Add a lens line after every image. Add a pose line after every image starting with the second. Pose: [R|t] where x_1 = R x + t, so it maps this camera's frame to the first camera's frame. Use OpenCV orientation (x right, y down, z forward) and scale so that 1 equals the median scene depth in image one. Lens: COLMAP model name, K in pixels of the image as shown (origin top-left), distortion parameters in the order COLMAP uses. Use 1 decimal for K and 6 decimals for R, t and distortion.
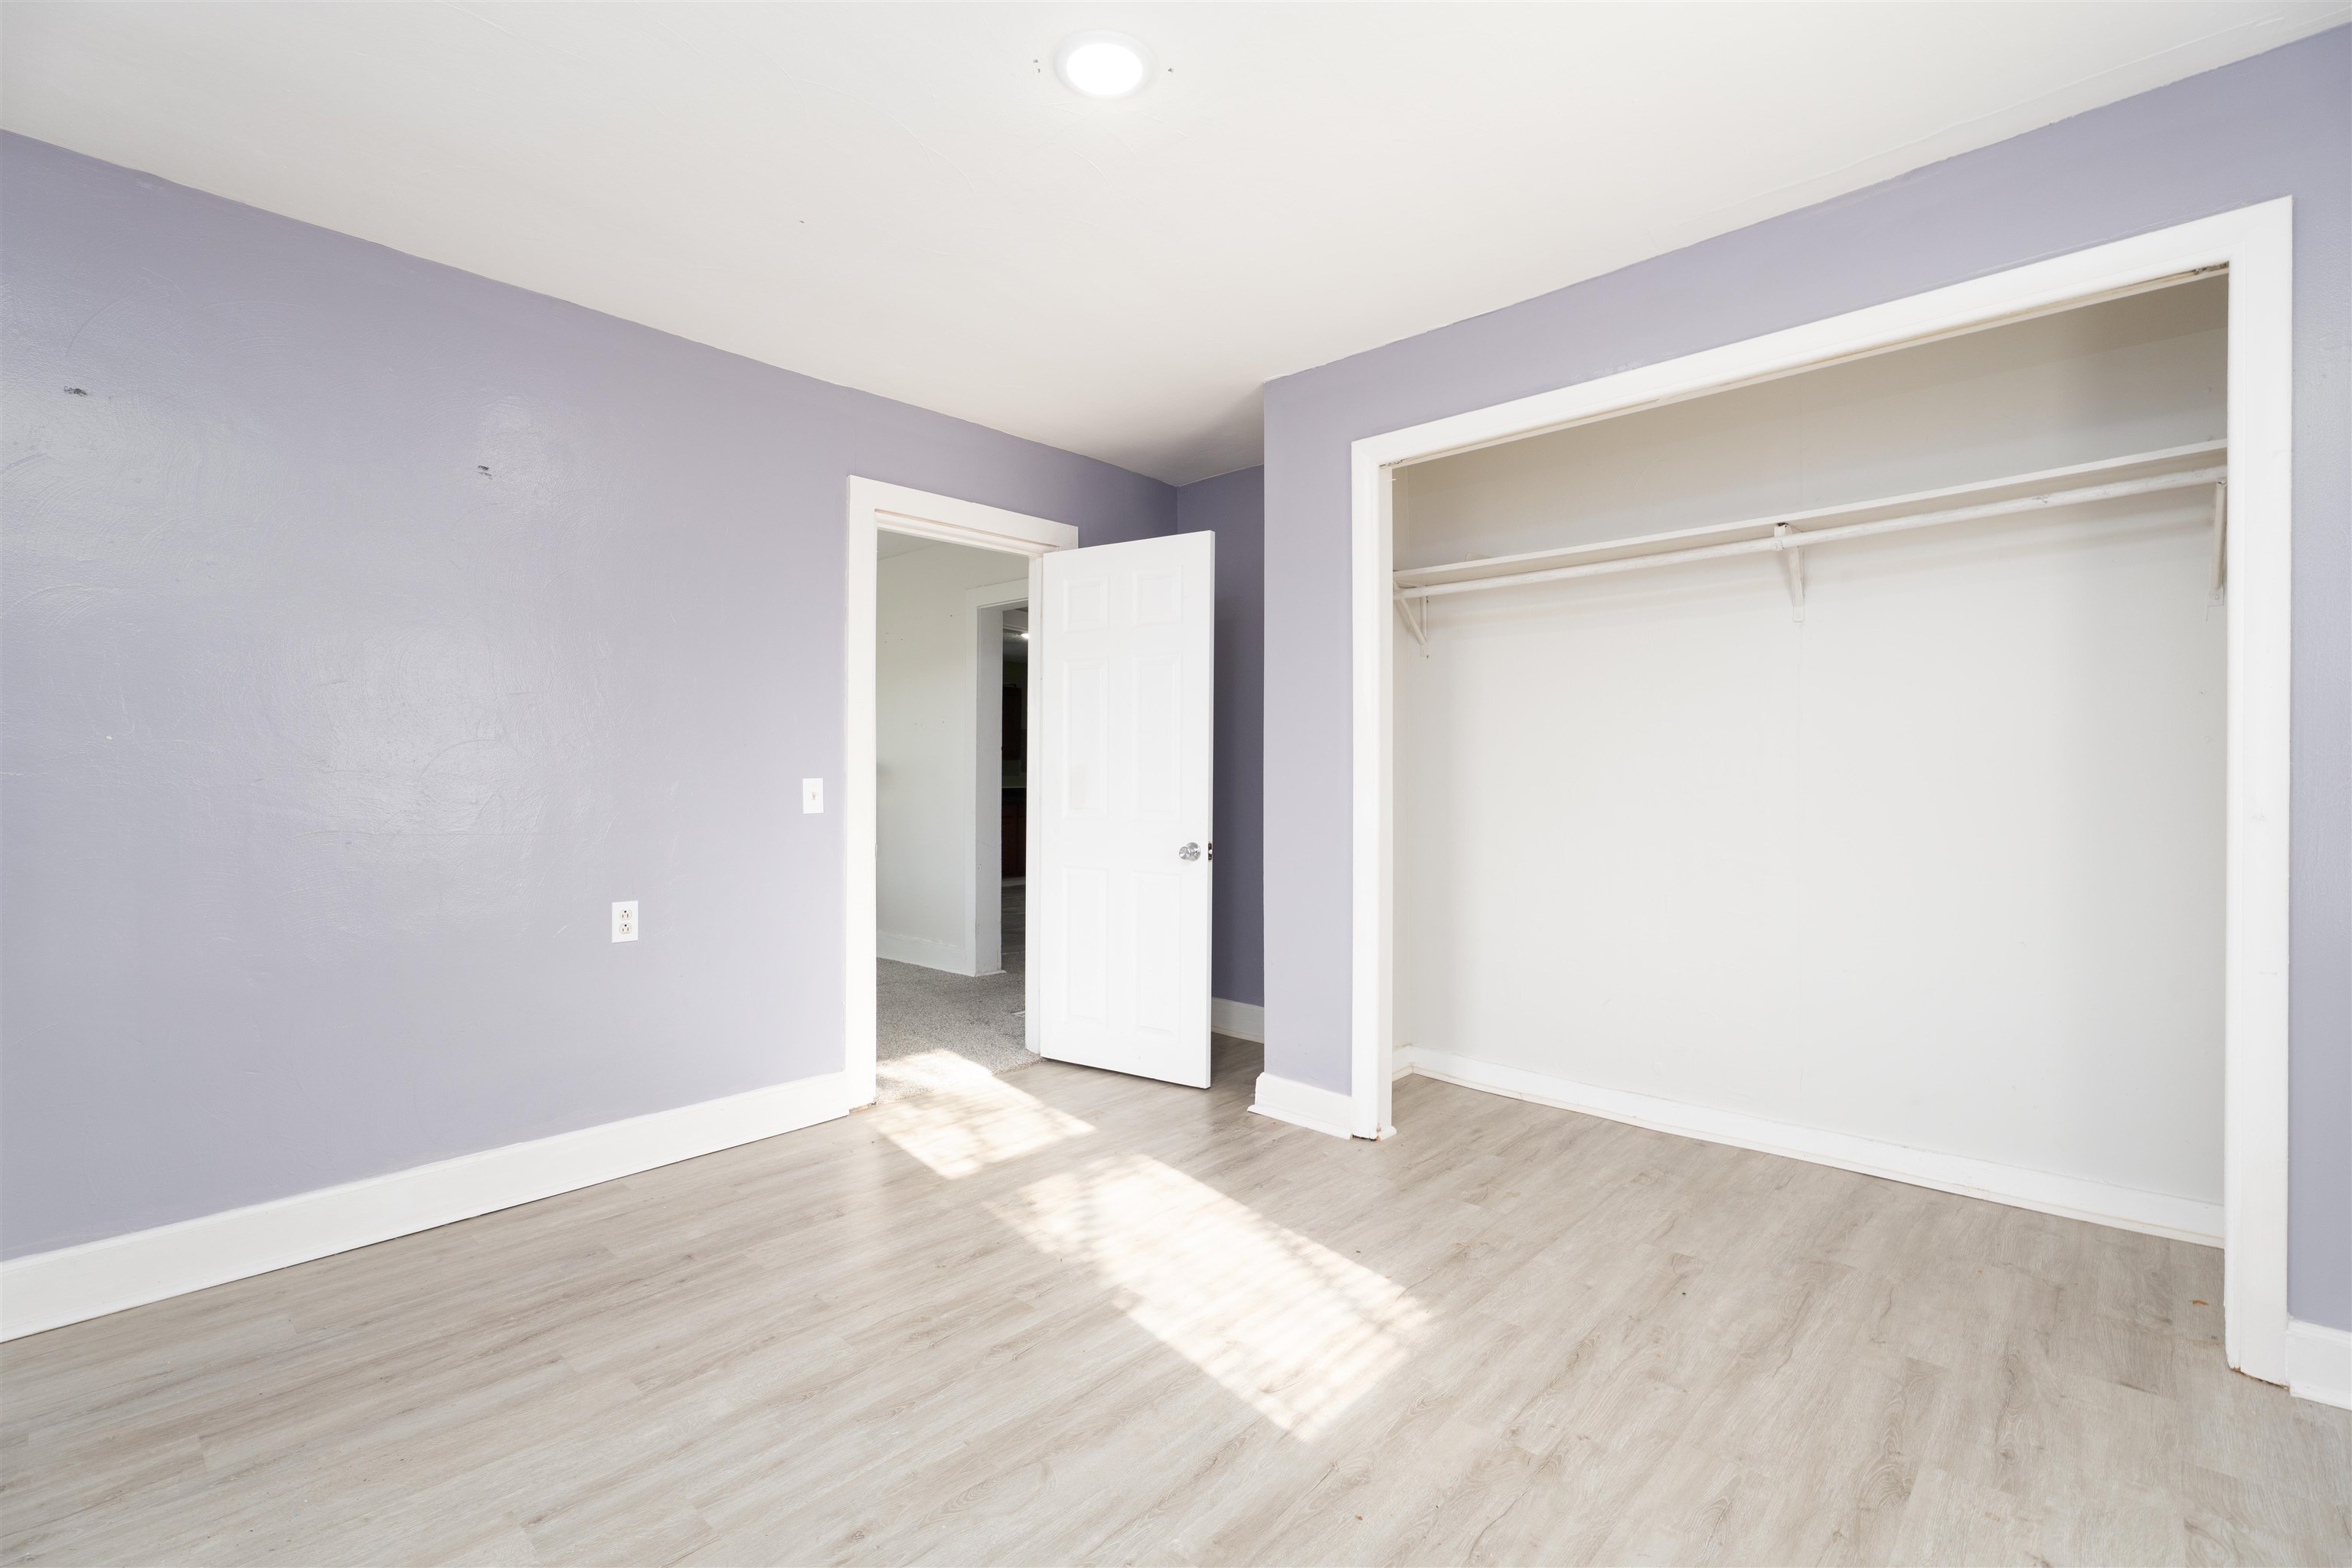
lens RADIAL K [[1058.3, 0, 1178.6], [0, 1058.3, 790.5], [0, 0, 1]] dist [0.003122, 0.000256]
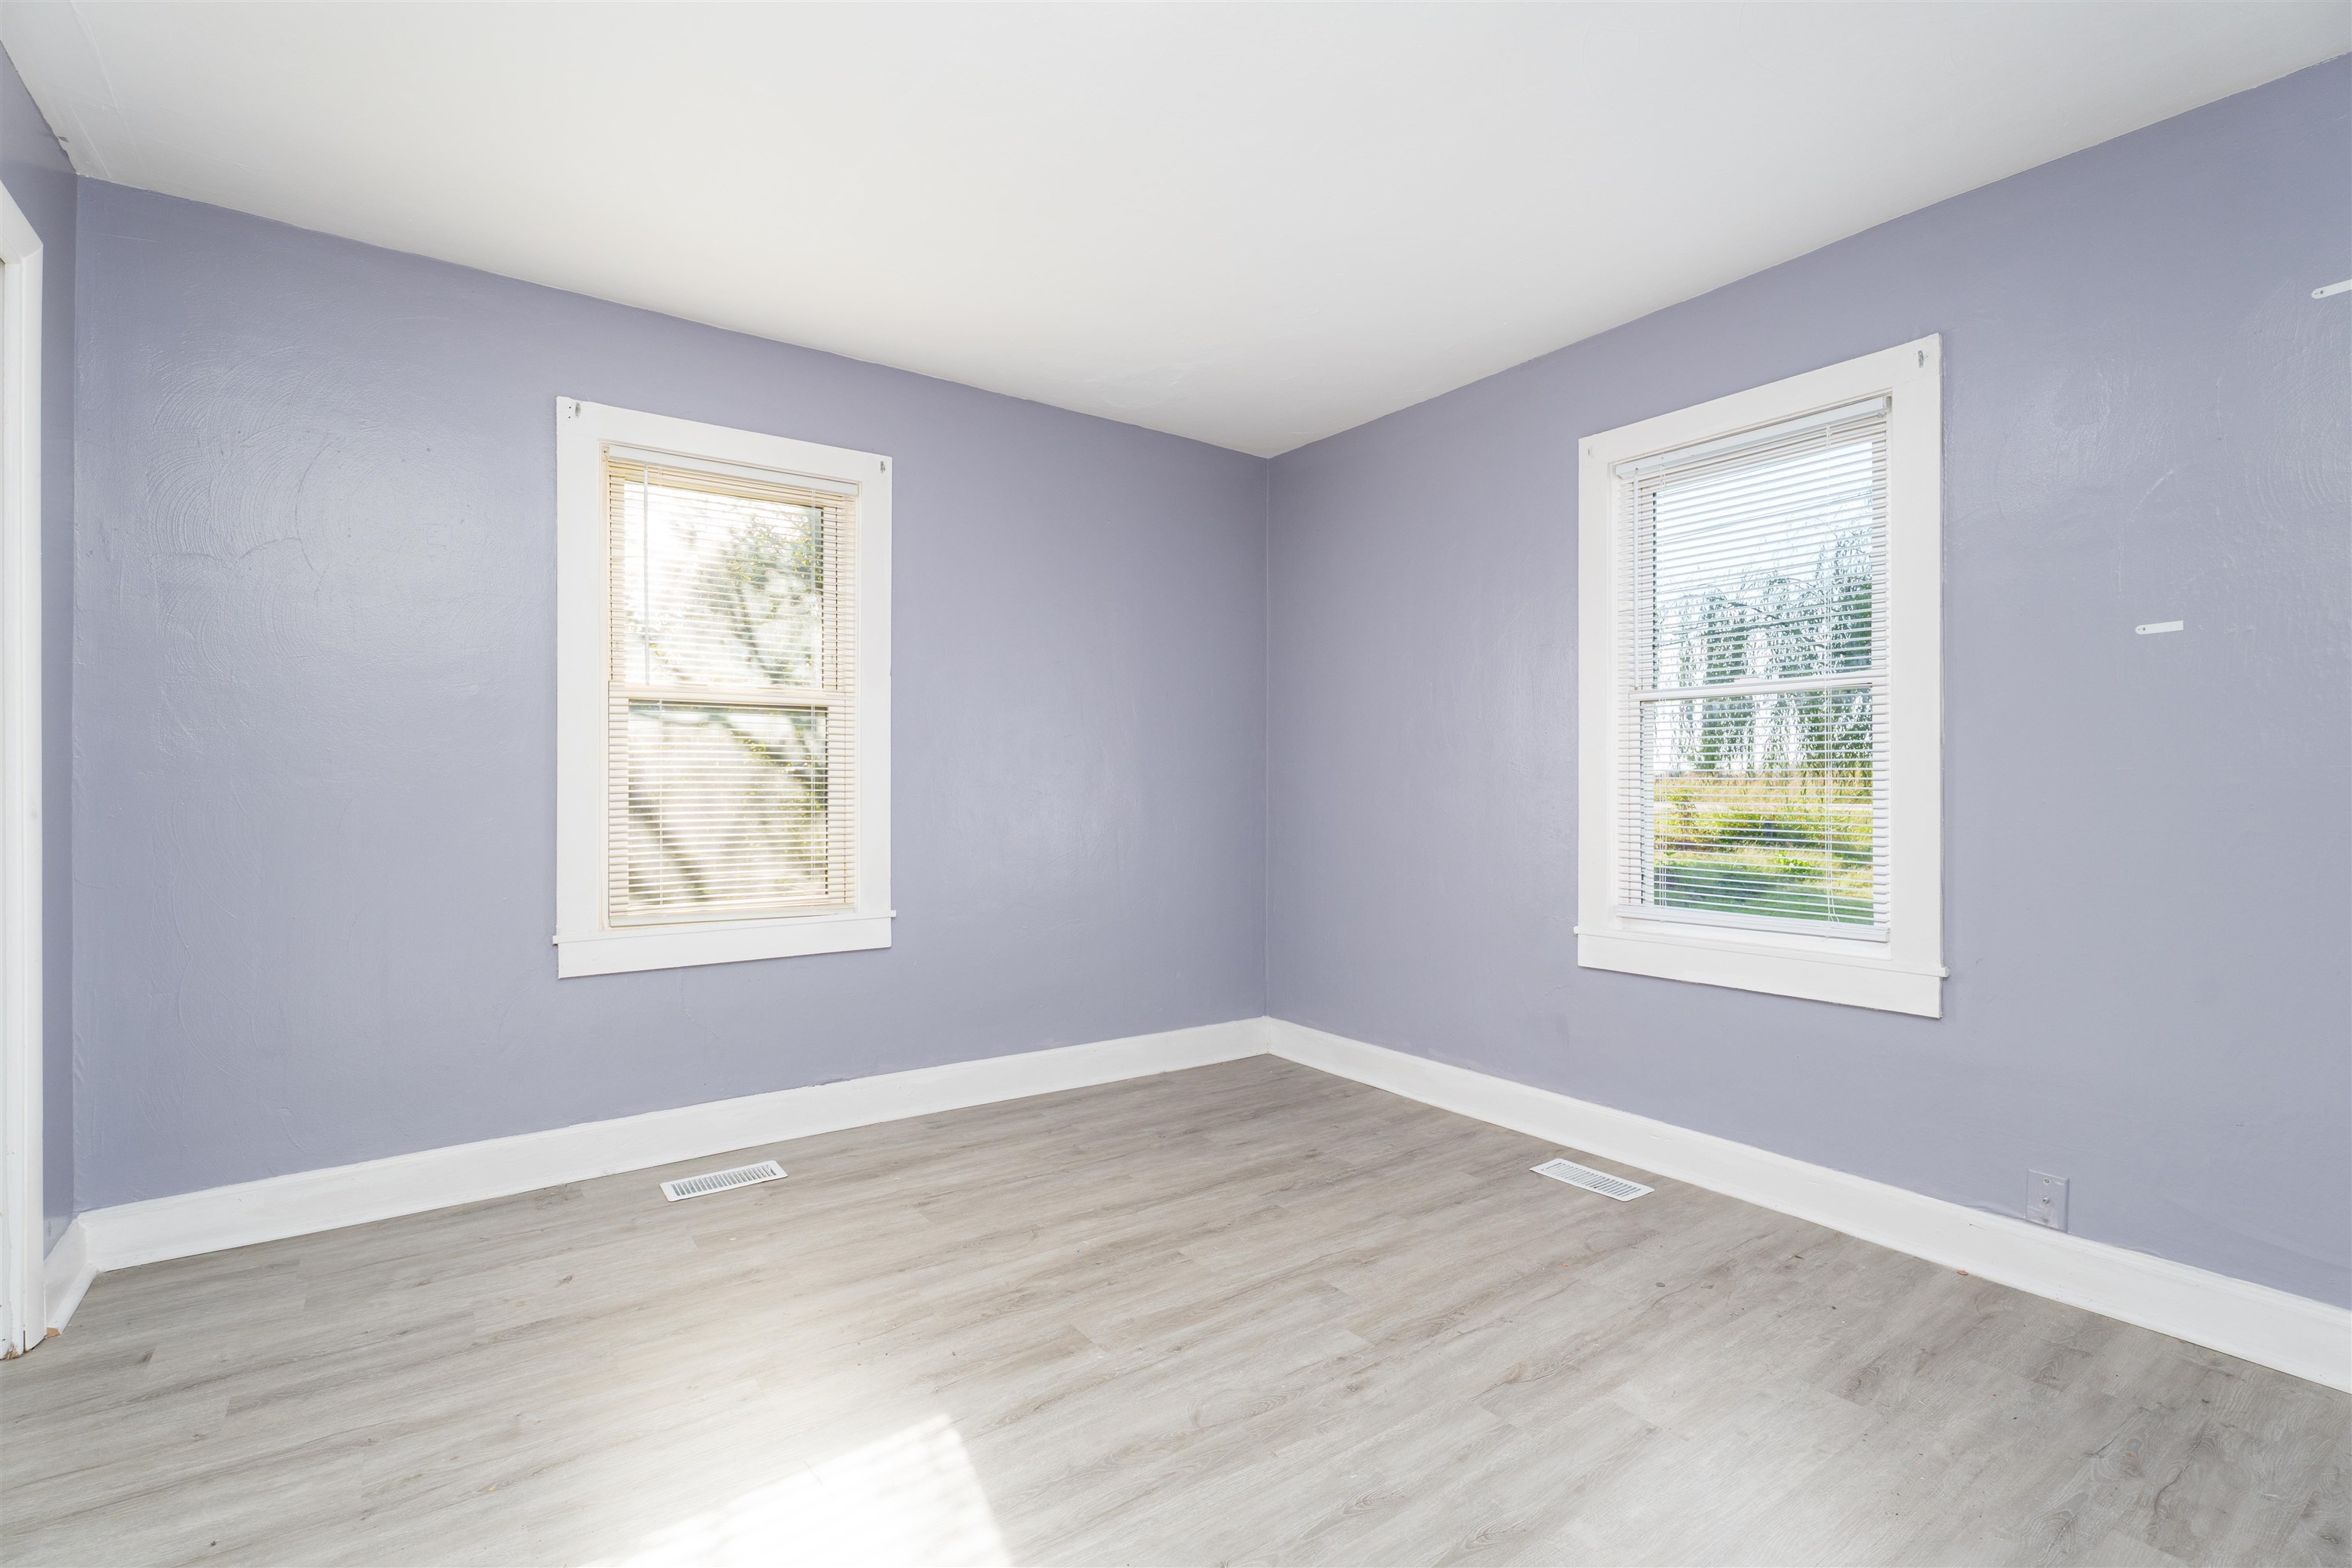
lens RADIAL K [[1058.3, 0, 1178.6], [0, 1058.3, 790.5], [0, 0, 1]] dist [0.003122, 0.000256]
pose [[-0.980699, -0.000588, 0.195522, -0.299514], [0.001552, 0.999941, 0.010792, 0.004622], [-0.195517, 0.010887, -0.980640, 1.933721]]
